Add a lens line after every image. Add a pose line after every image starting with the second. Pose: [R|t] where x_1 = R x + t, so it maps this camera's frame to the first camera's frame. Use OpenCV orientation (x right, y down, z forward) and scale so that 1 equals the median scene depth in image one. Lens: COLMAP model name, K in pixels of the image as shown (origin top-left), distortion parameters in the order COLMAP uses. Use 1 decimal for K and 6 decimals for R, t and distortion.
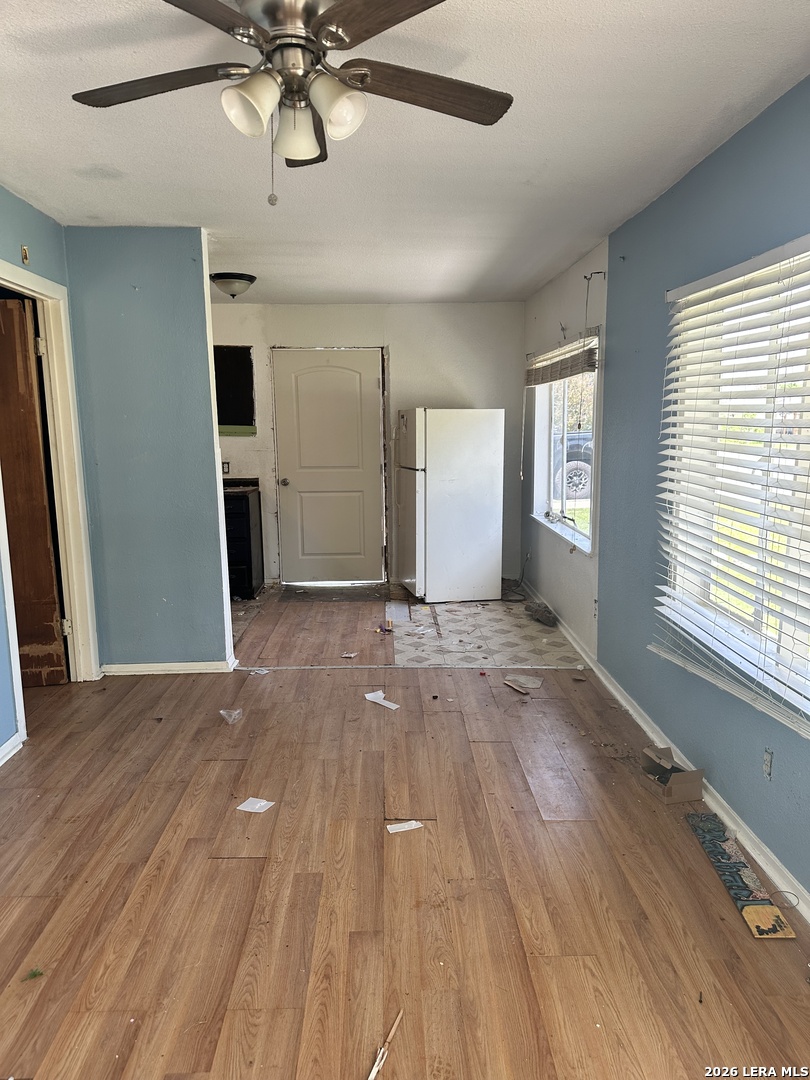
lens RADIAL K [[753.7, 0, 405.0], [0, 753.7, 544.4], [0, 0, 1]] dist [0.059338, -0.071111]
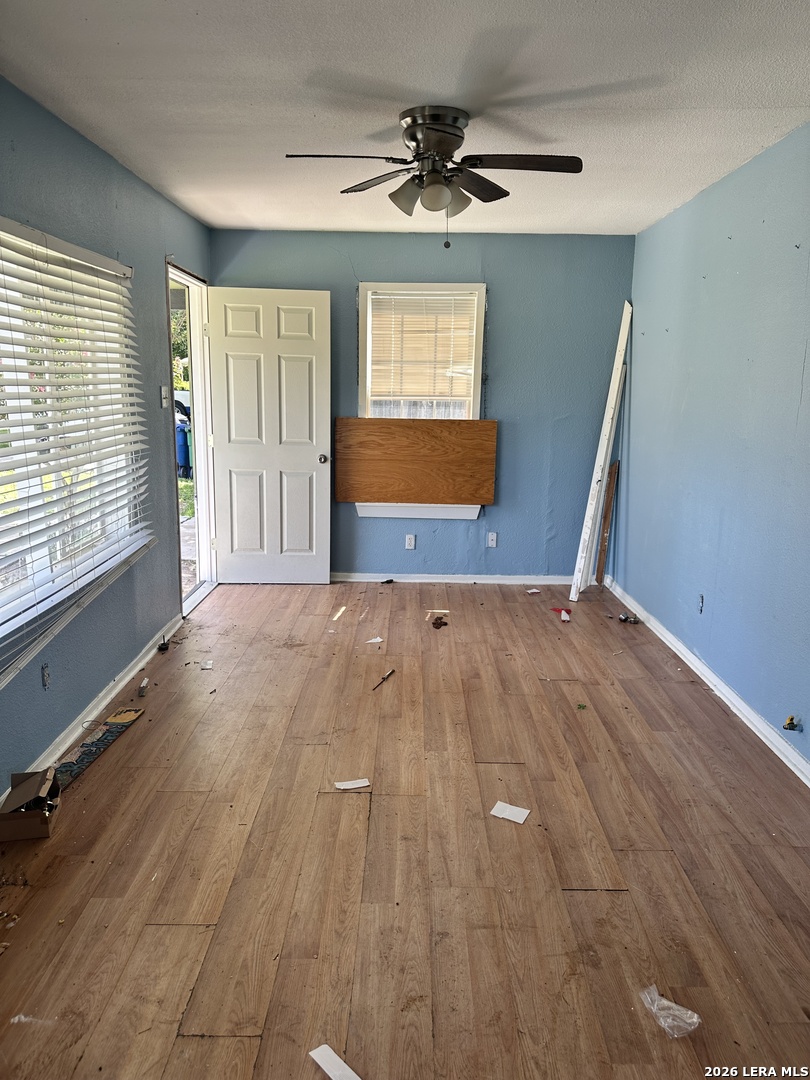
lens RADIAL K [[753.7, 0, 383.0], [0, 753.7, 538.5], [0, 0, 1]] dist [0.059338, -0.071111]
pose [[-0.997765, -0.024071, 0.062337, -0.098007], [0.000379, 0.930813, 0.365494, -0.311859], [-0.066822, 0.364701, -0.928724, 1.834721]]
